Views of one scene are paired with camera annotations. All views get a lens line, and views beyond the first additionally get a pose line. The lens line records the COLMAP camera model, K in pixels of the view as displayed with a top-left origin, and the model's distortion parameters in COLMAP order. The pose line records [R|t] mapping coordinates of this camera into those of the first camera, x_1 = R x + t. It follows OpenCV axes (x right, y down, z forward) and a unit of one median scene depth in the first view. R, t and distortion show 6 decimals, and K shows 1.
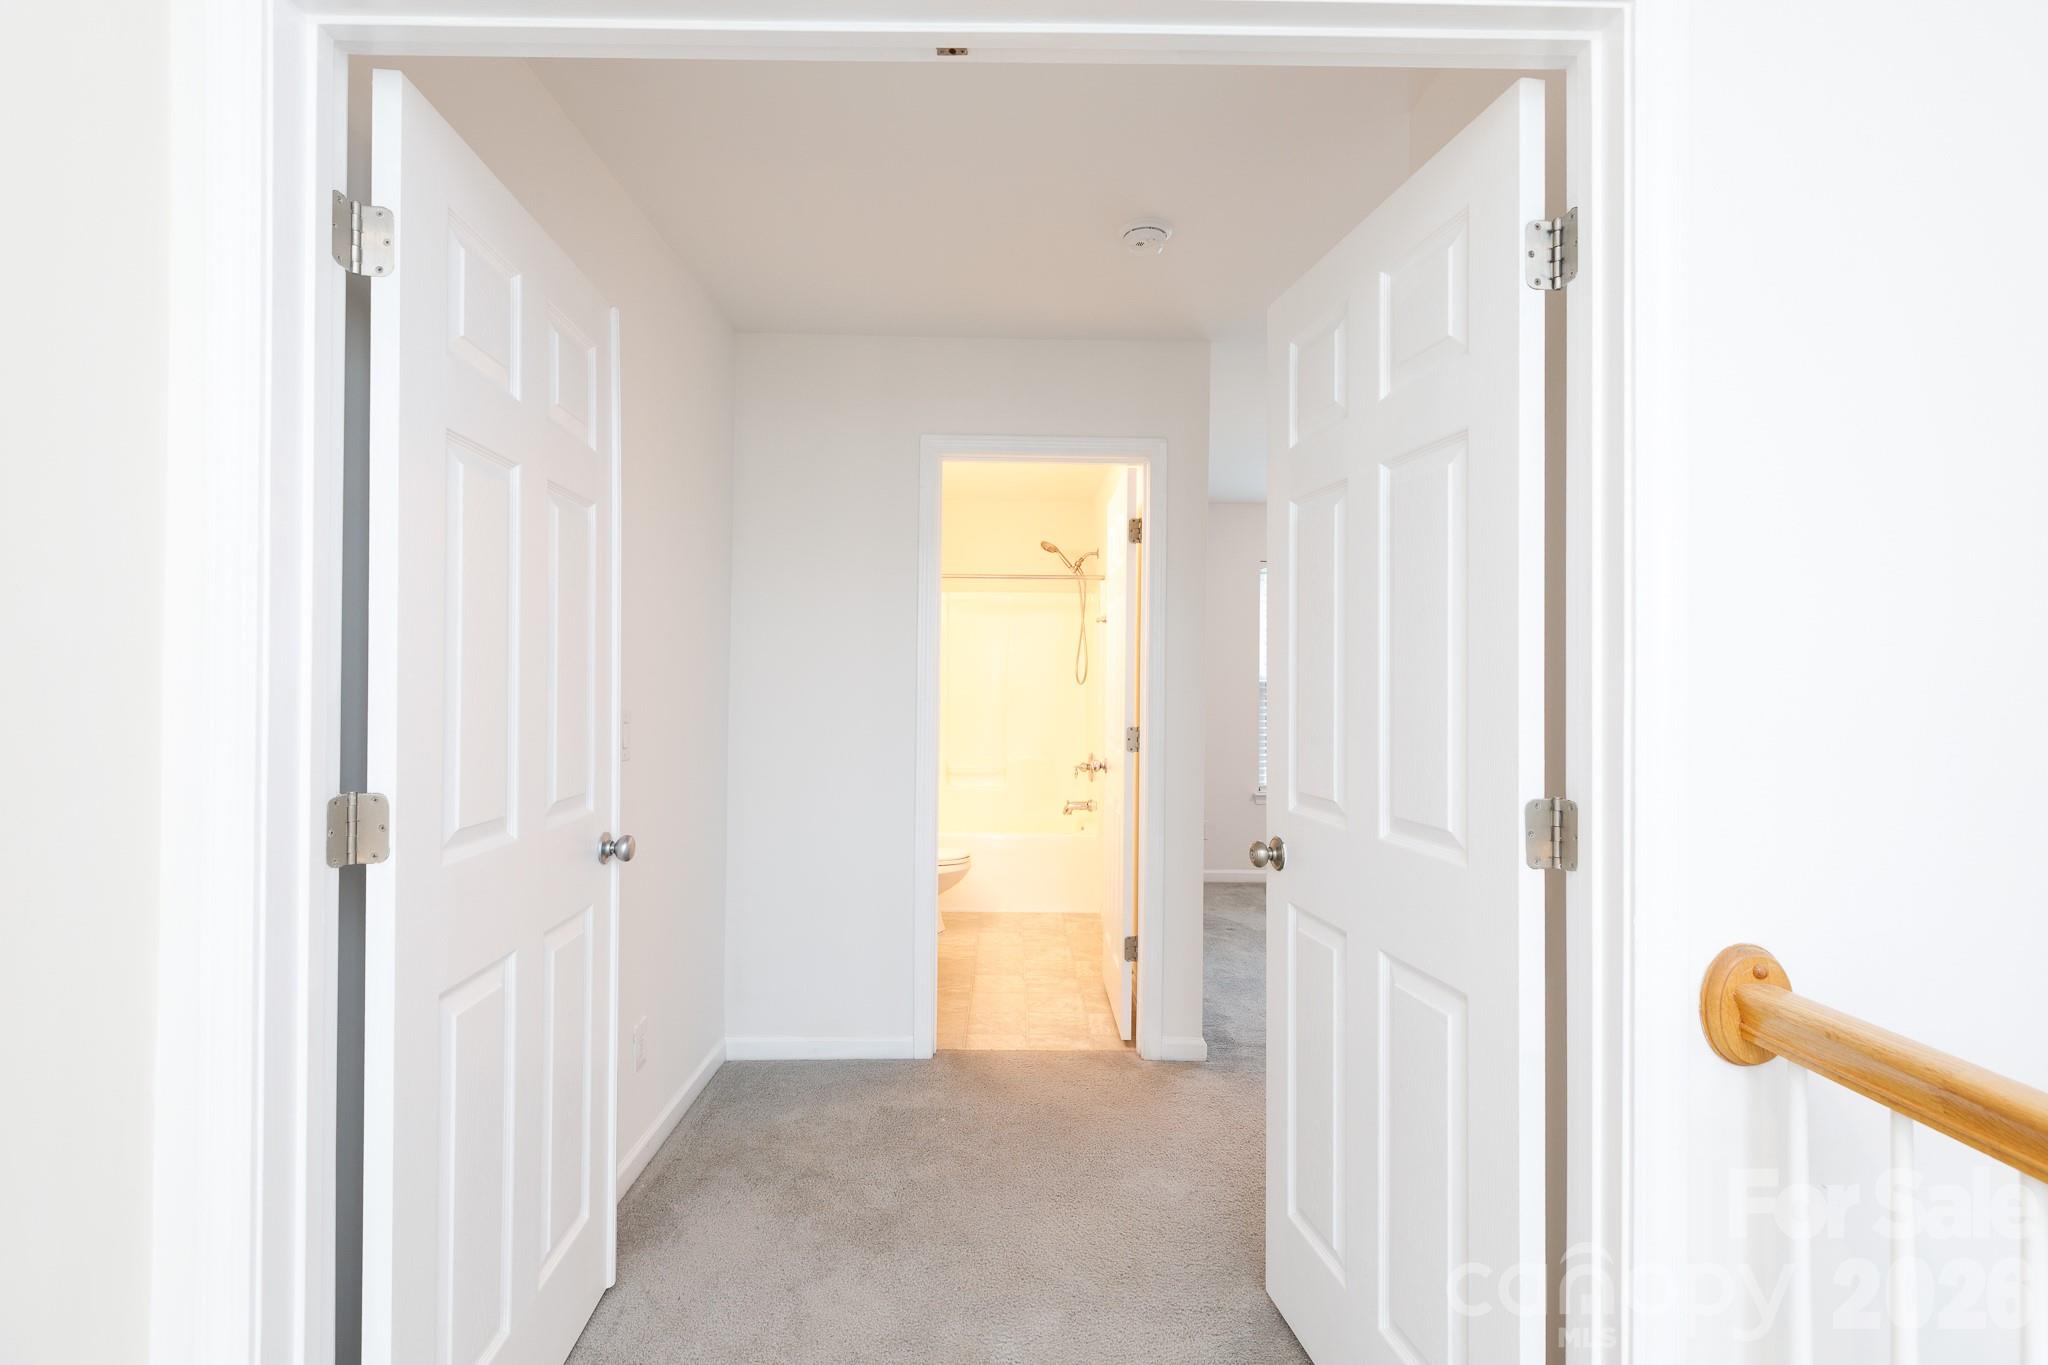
lens RADIAL K [[921.9, 0, 1033.5], [0, 921.9, 671.5], [0, 0, 1]] dist [0.006042, -0.000377]
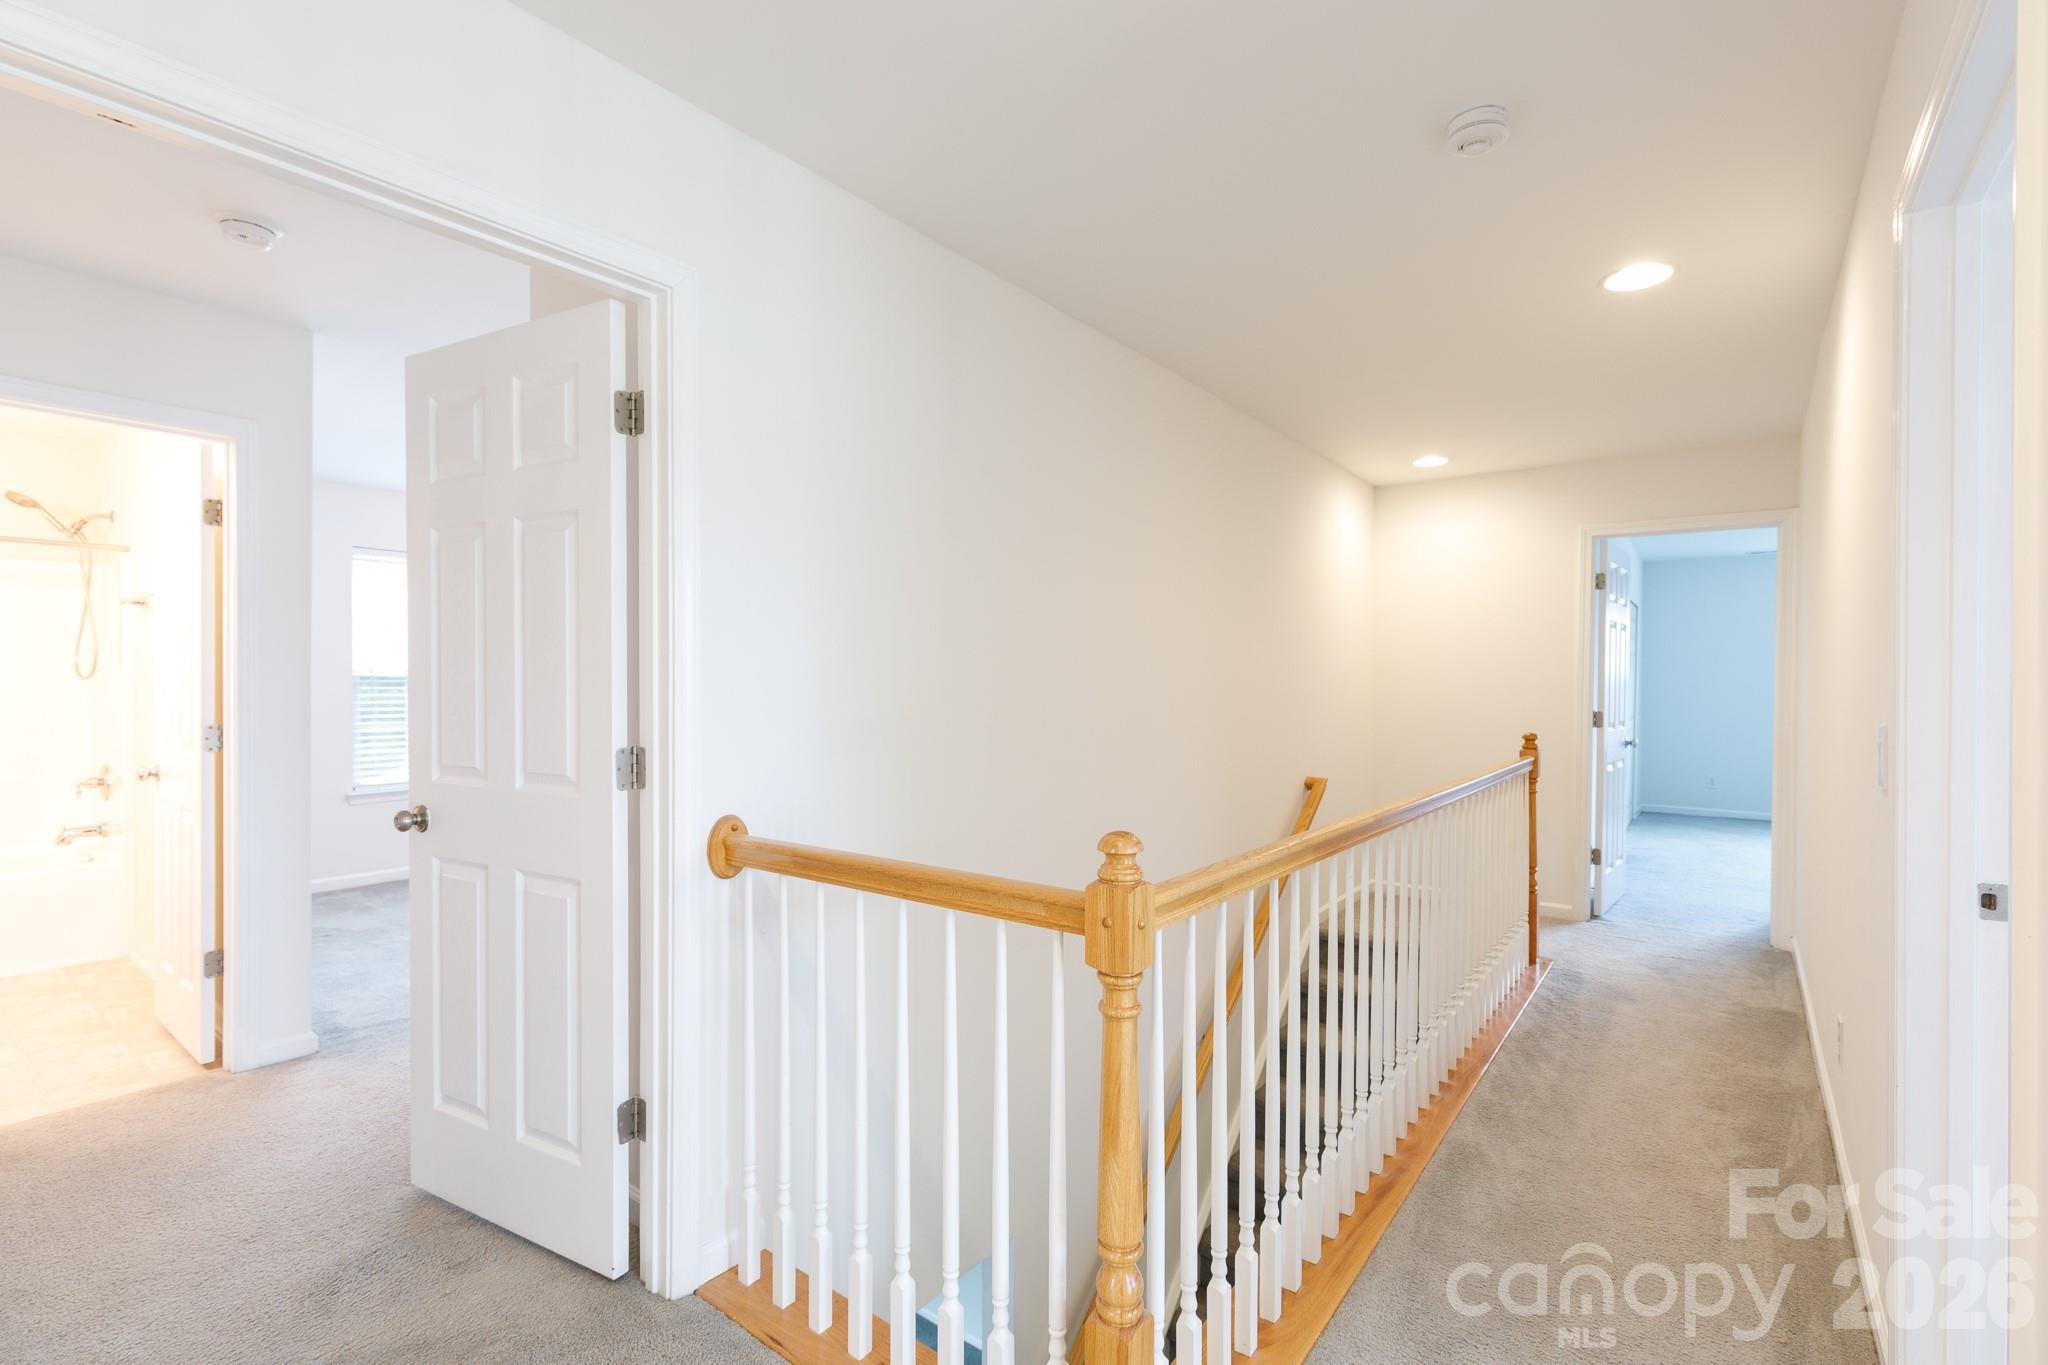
lens RADIAL K [[921.9, 0, 1029.7], [0, 921.9, 681.2], [0, 0, 1]] dist [0.006042, -0.000377]
pose [[0.623734, -0.013557, 0.781519, -0.202698], [-0.003769, 0.999786, 0.020352, -0.011308], [-0.781628, -0.015640, 0.623549, -0.417313]]
